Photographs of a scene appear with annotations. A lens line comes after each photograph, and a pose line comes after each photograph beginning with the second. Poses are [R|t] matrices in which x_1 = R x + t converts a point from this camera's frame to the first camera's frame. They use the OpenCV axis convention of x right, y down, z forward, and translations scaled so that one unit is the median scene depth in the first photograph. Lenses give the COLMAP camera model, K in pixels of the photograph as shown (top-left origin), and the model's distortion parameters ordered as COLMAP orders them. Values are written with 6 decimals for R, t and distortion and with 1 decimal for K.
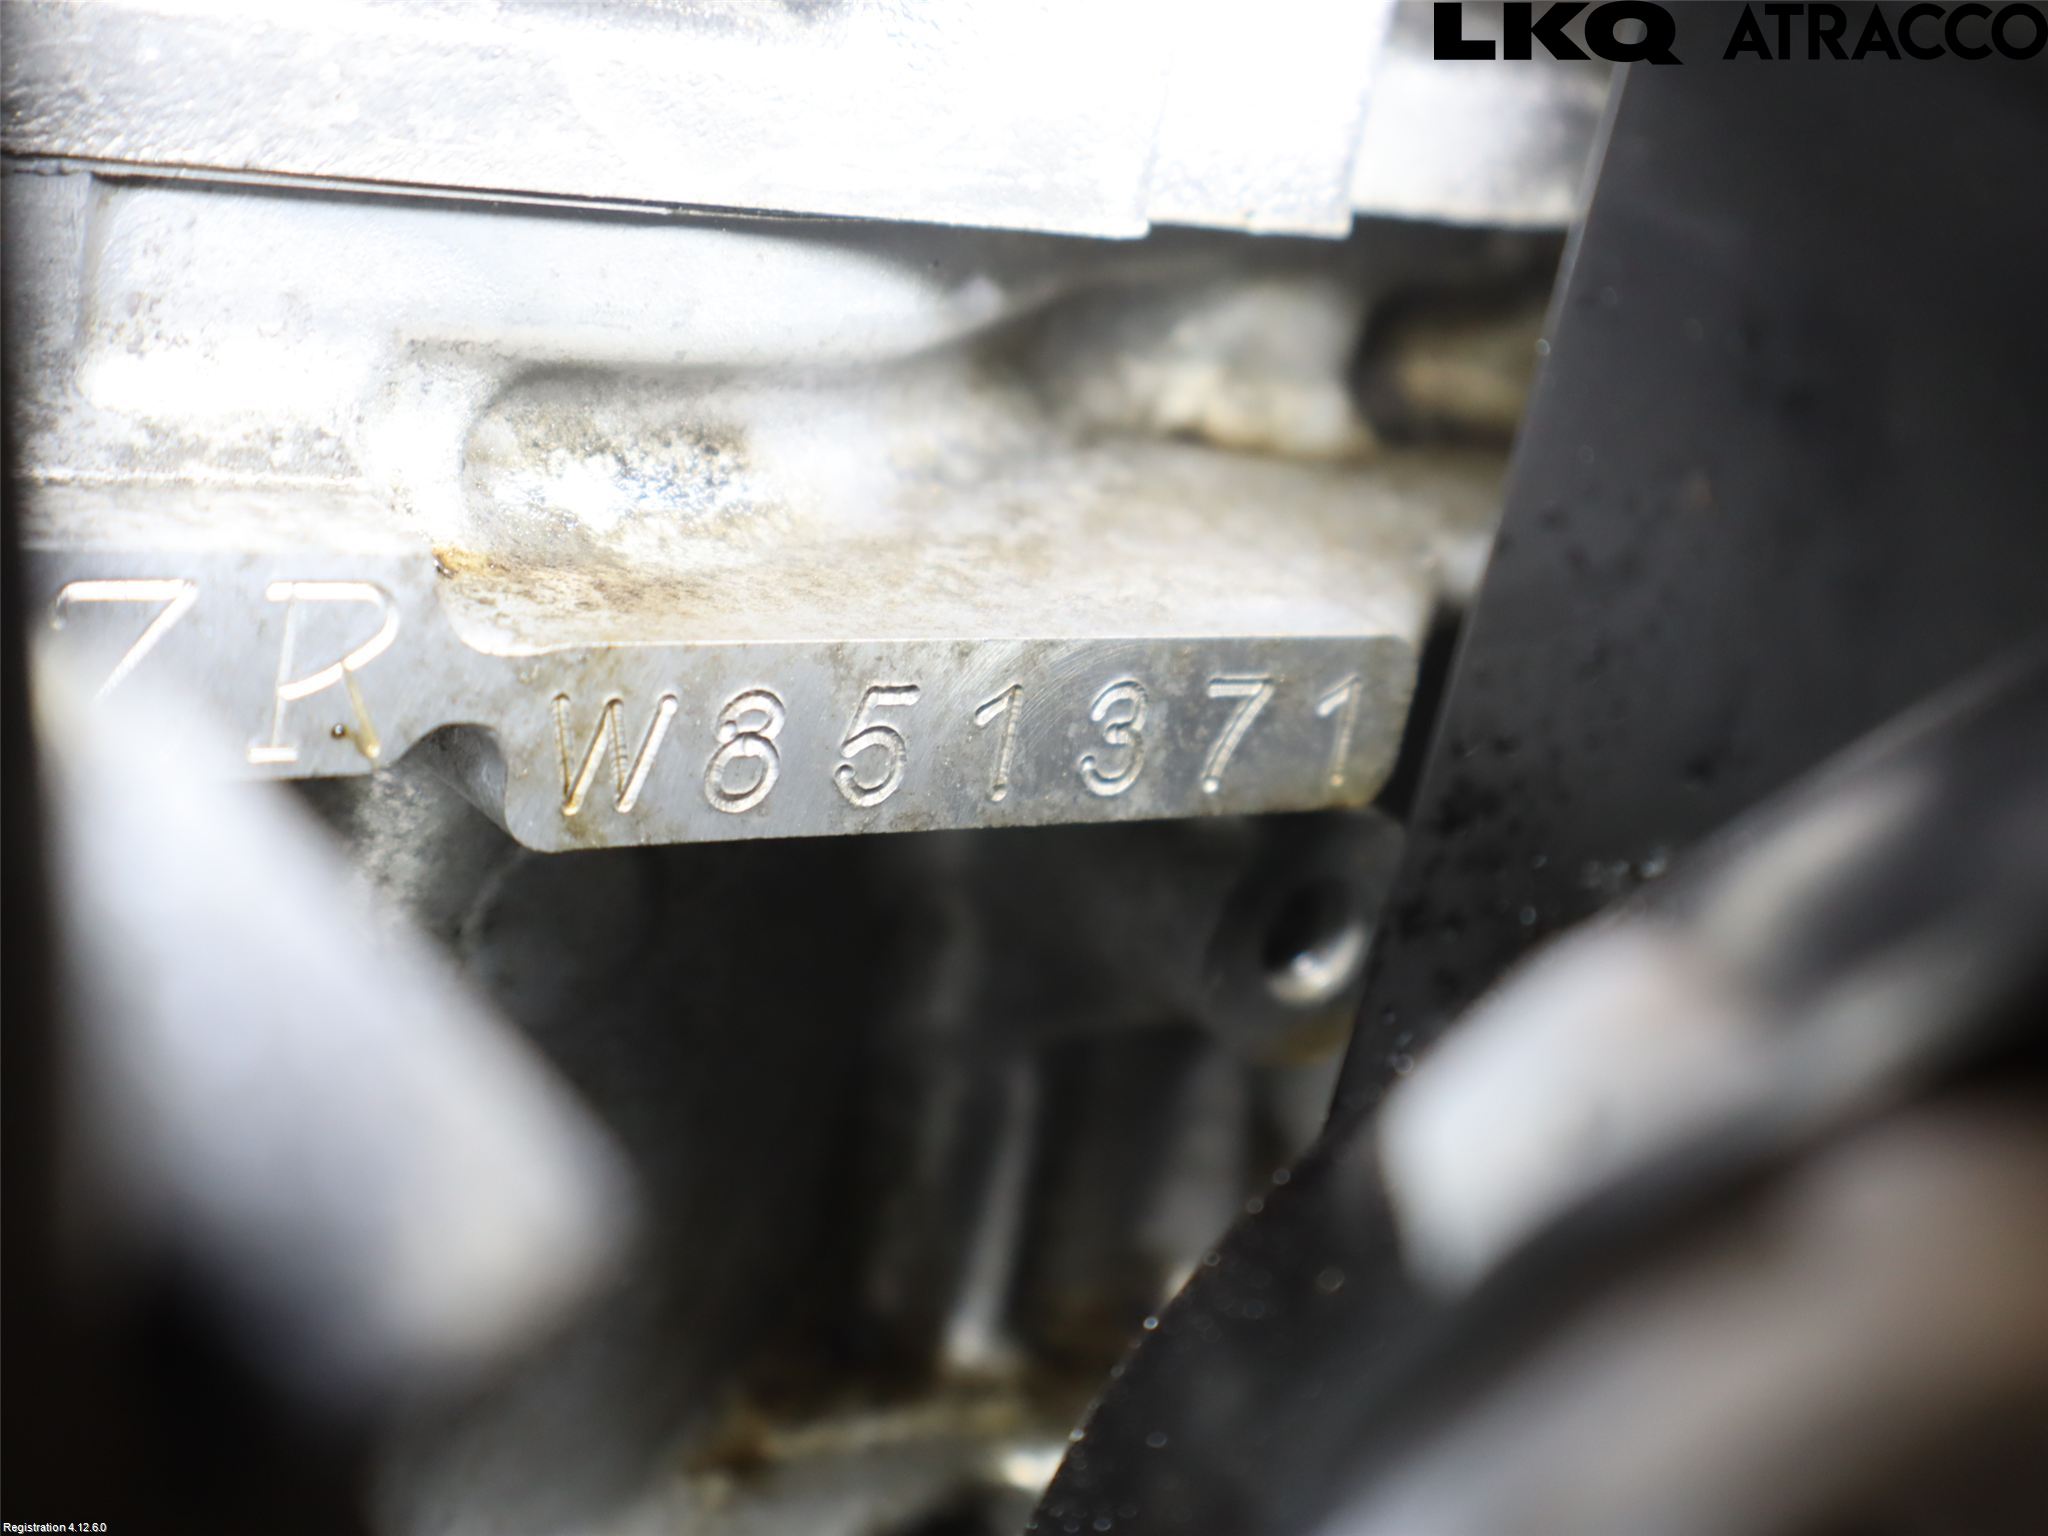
lens RADIAL K [[3541.7, 0, 1023.0], [0, 3541.7, 771.4], [0, 0, 1]] dist [0.061227, 0.000000]
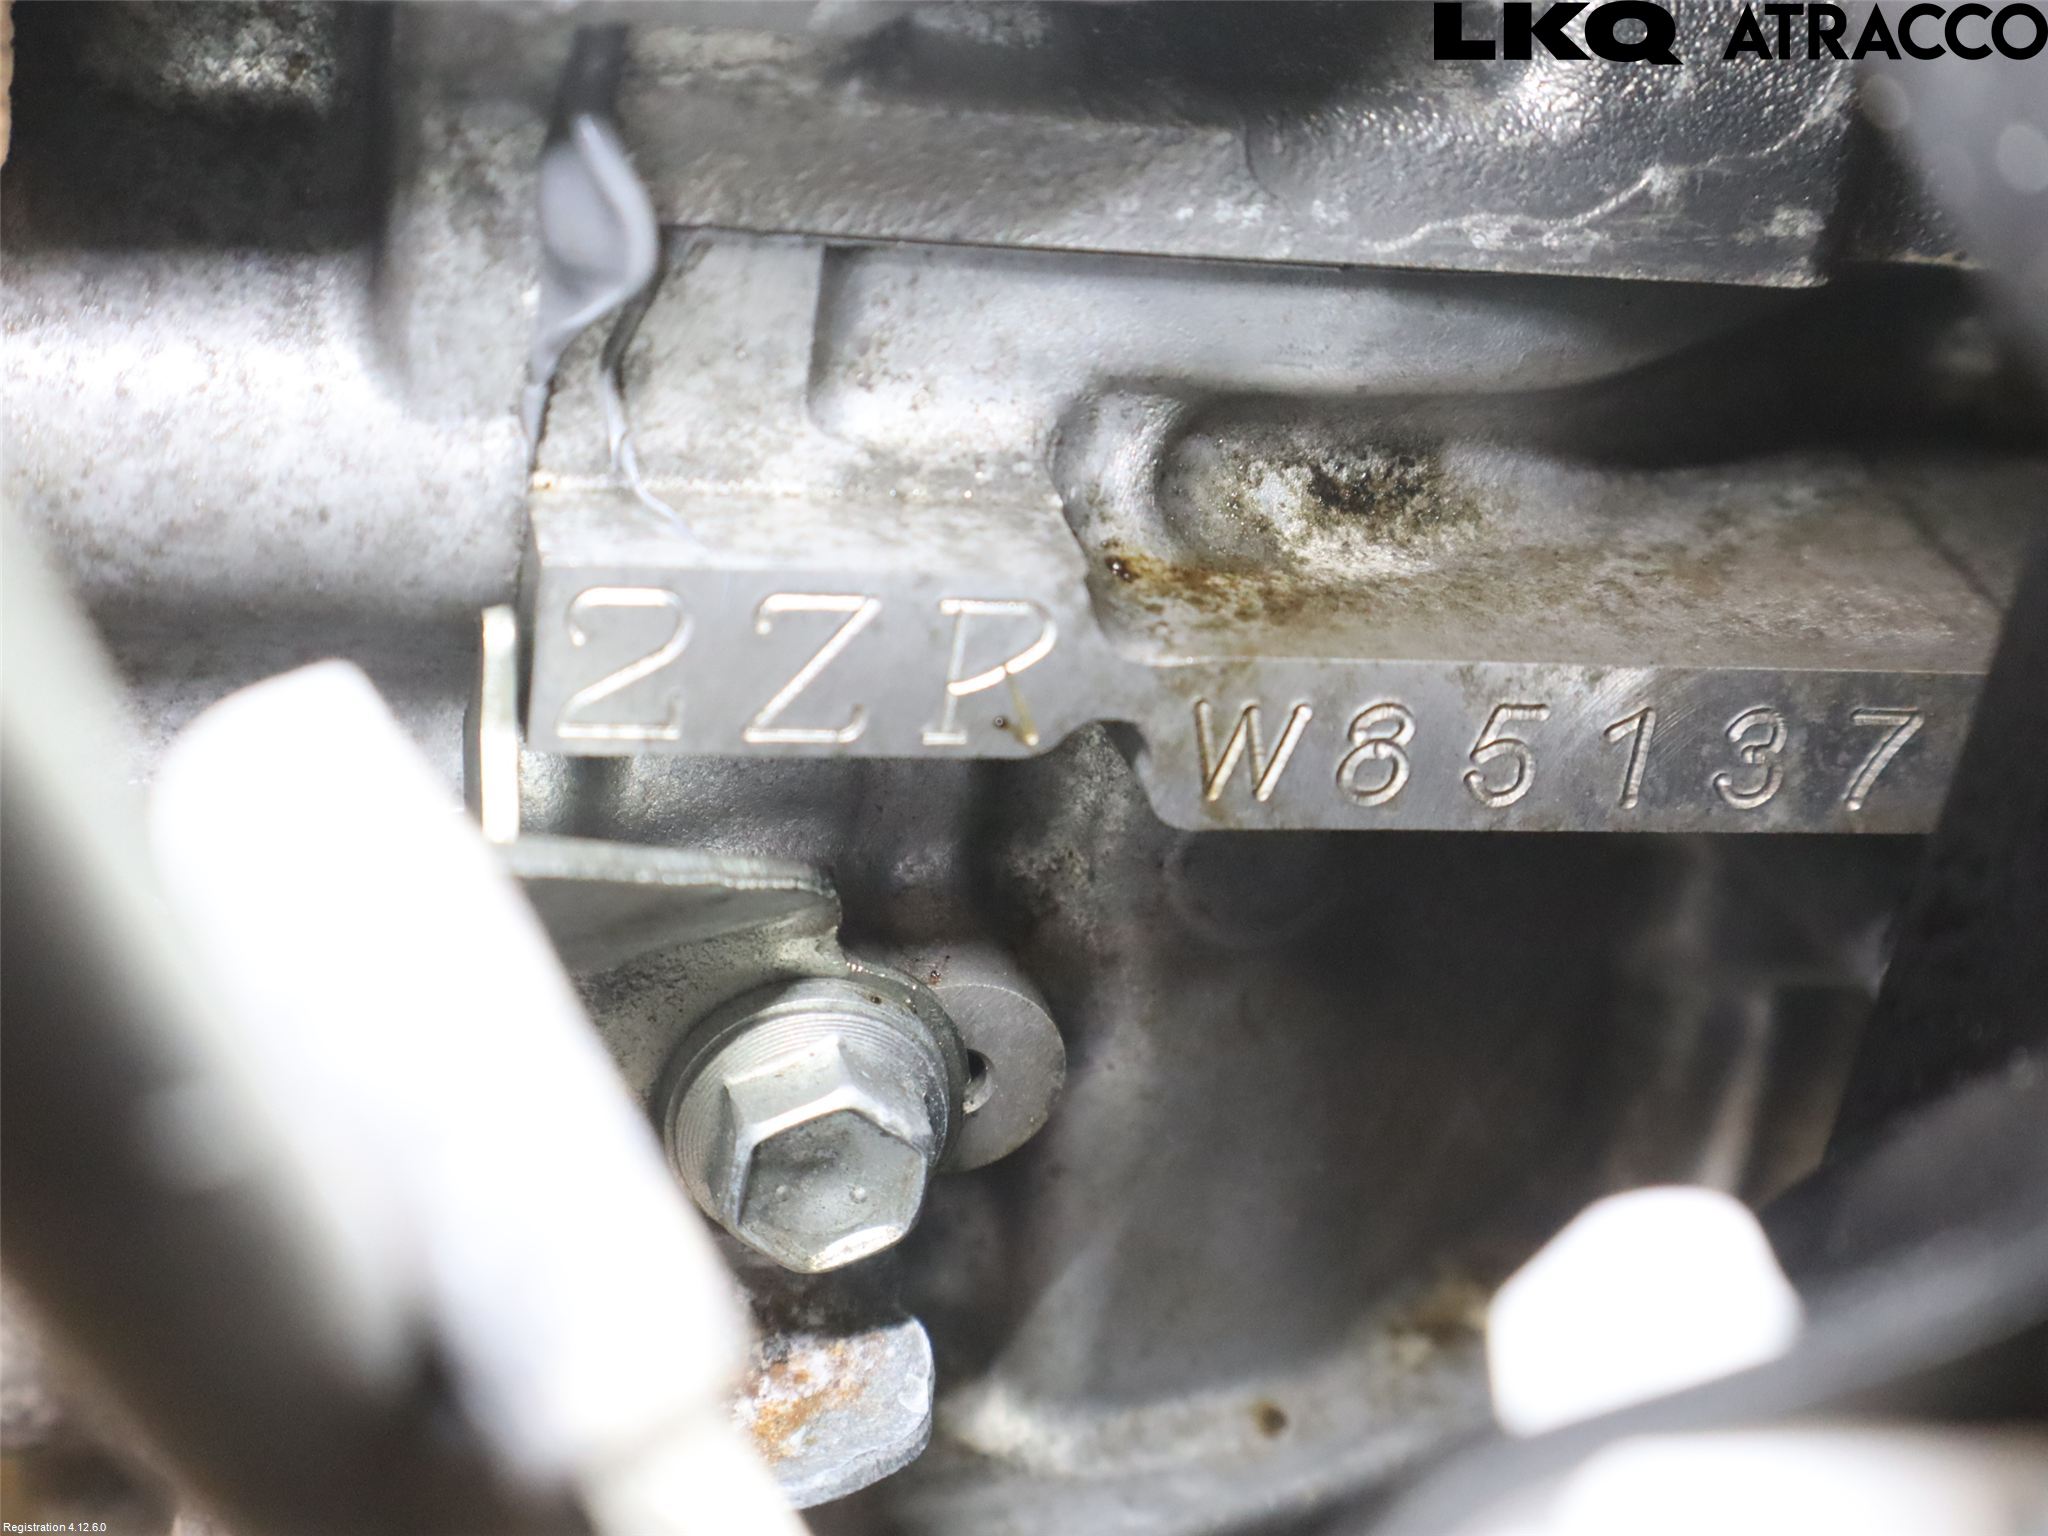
lens RADIAL K [[3541.7, 0, 1027.2], [0, 3541.7, 765.6], [0, 0, 1]] dist [0.061227, 0.000000]
pose [[0.937994, 0.104673, -0.330471, 0.183734], [-0.073020, 0.991593, 0.106819, -0.110830], [0.338874, -0.076065, 0.937752, -0.085134]]
